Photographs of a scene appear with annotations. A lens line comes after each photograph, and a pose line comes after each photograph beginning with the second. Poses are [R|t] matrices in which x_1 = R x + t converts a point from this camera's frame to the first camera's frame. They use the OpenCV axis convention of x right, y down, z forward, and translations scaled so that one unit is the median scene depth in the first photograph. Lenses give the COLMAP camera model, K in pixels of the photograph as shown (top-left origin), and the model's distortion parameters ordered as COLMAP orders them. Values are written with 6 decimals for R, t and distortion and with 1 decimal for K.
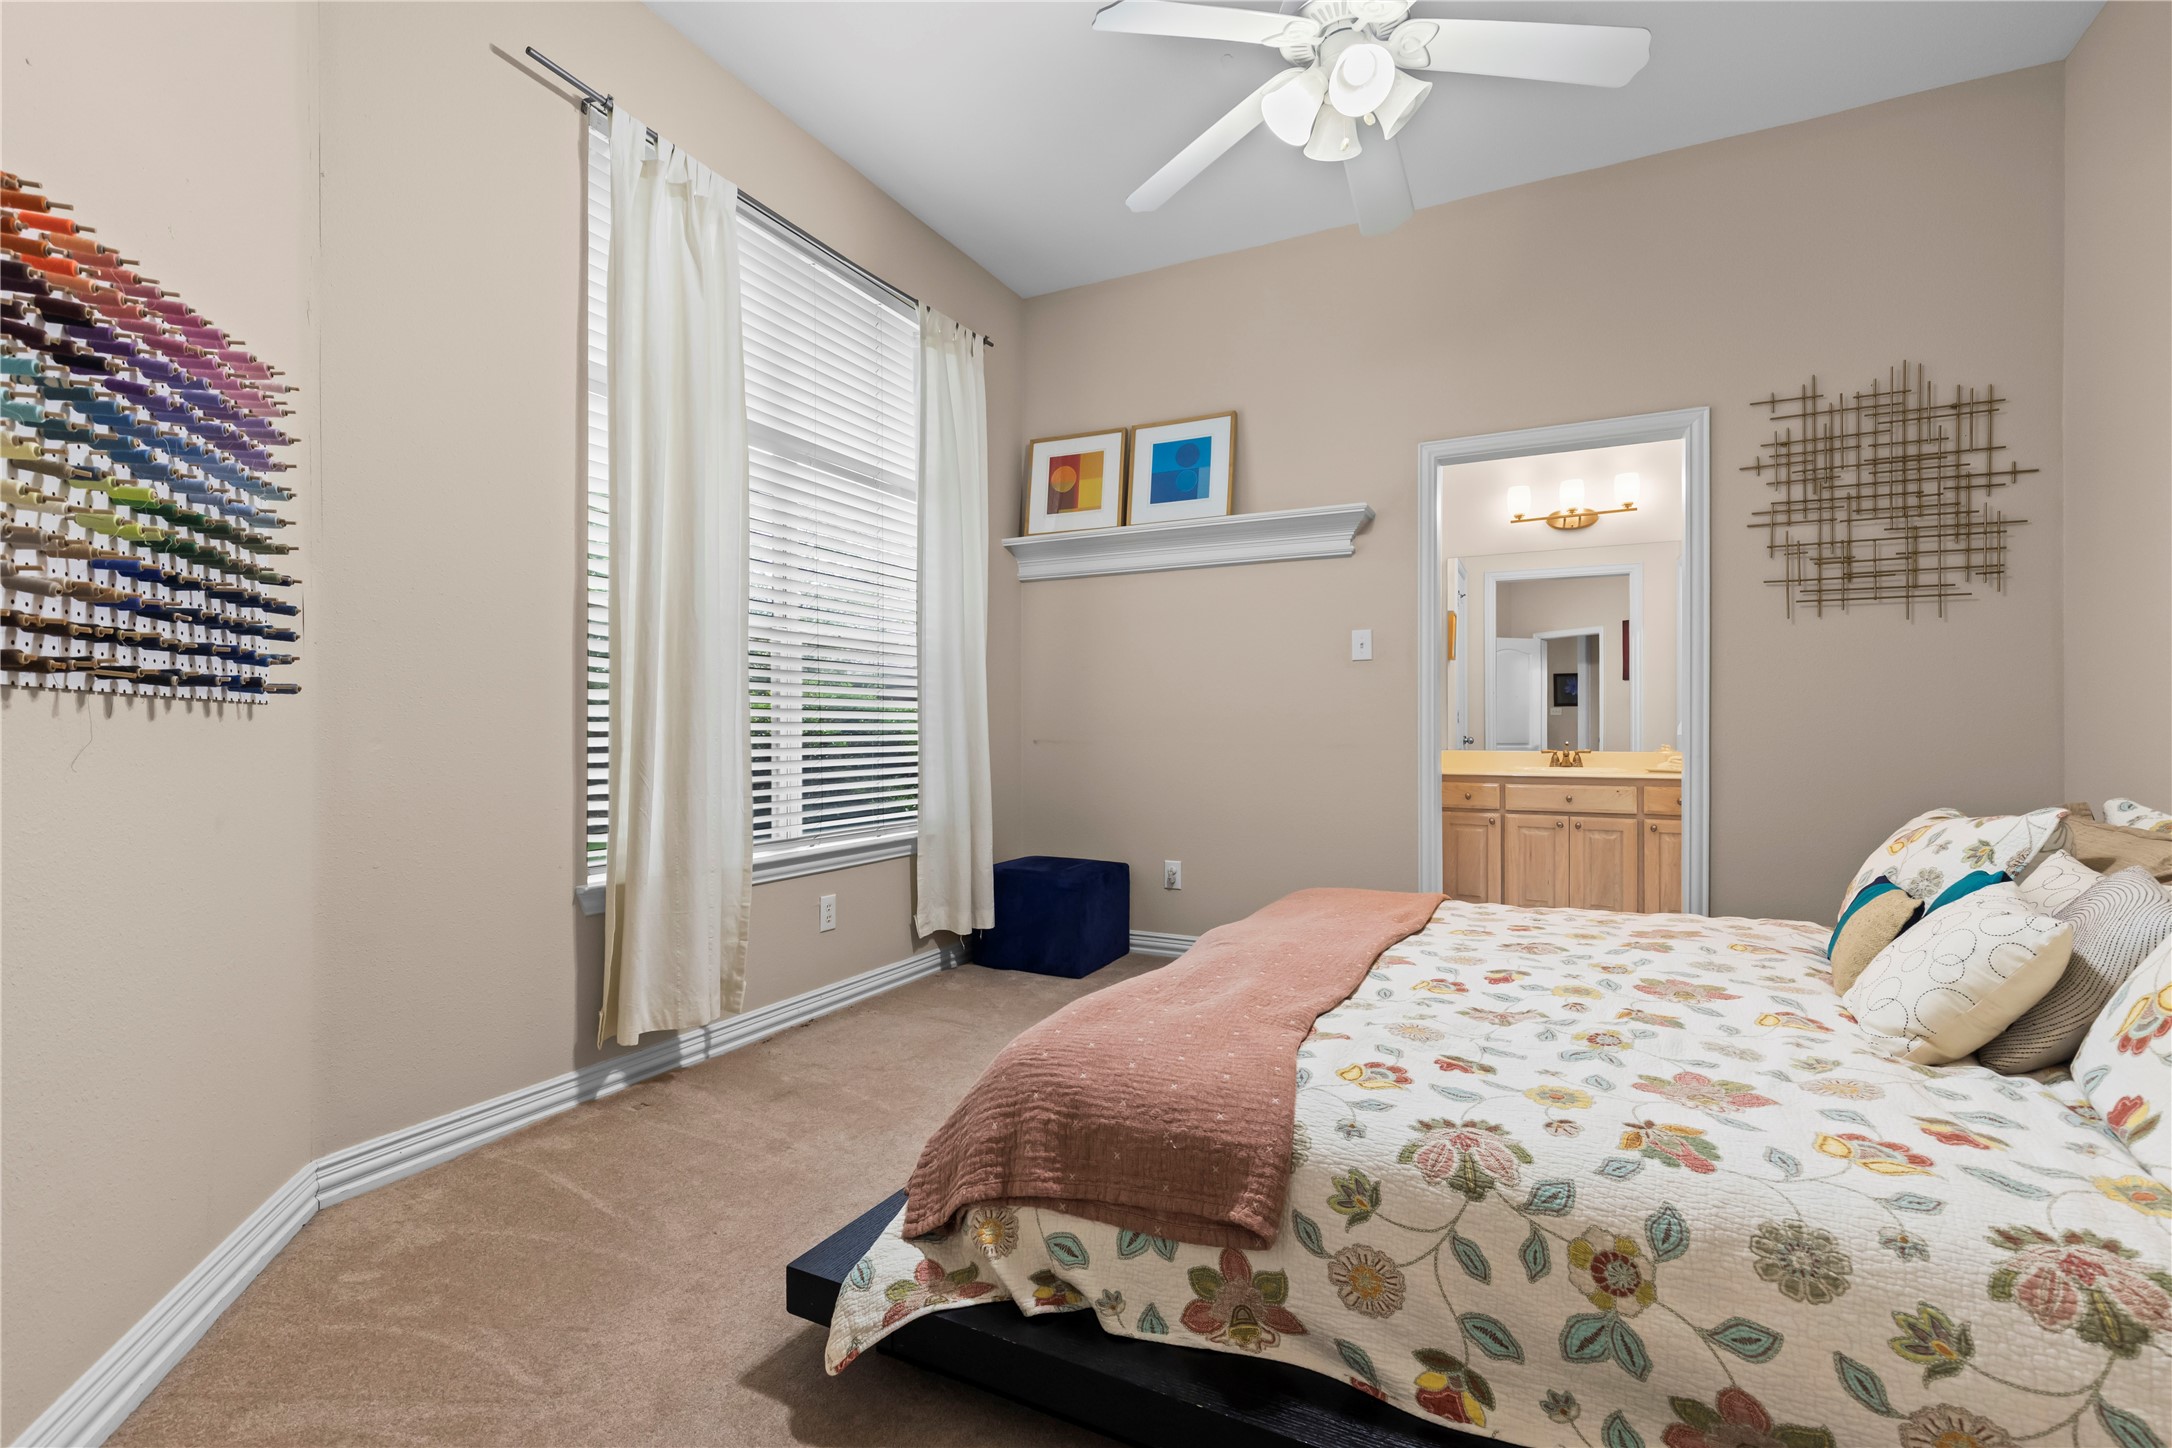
lens RADIAL K [[981.9, 0, 1077.0], [0, 981.9, 727.0], [0, 0, 1]] dist [0.004679, 0.000298]
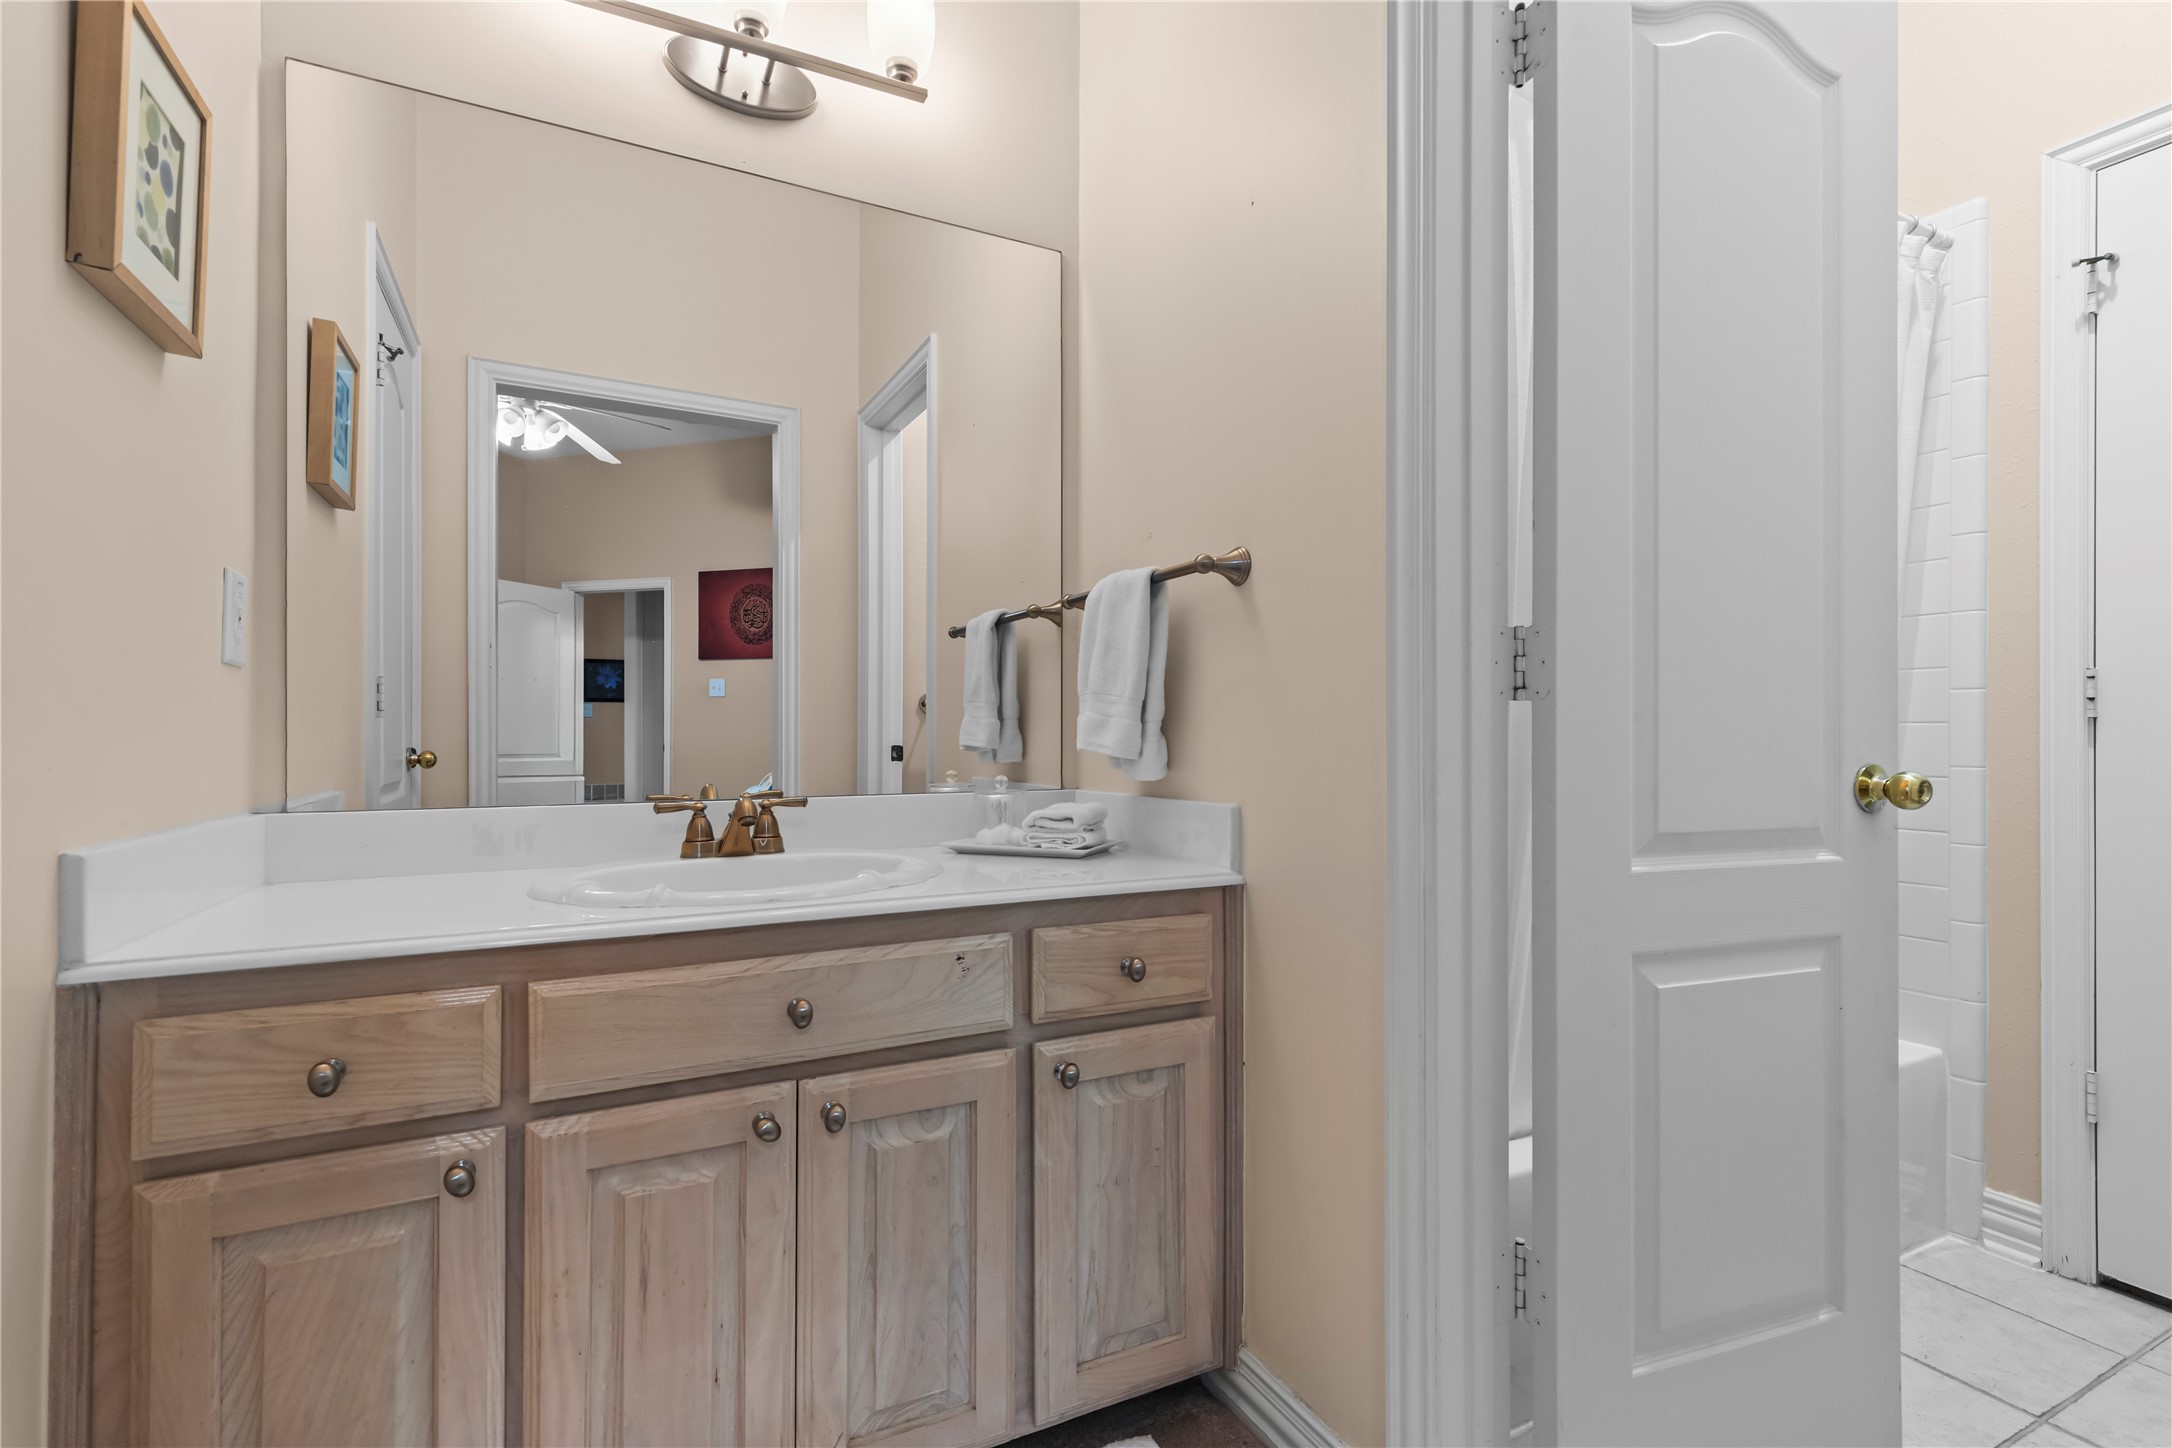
lens RADIAL K [[981.9, 0, 1077.0], [0, 981.9, 727.0], [0, 0, 1]] dist [0.004679, 0.000298]
pose [[0.596042, 0.003442, 0.802946, 0.332675], [0.003275, 0.999972, -0.006719, 0.002954], [-0.802946, 0.006635, 0.596014, 0.771130]]
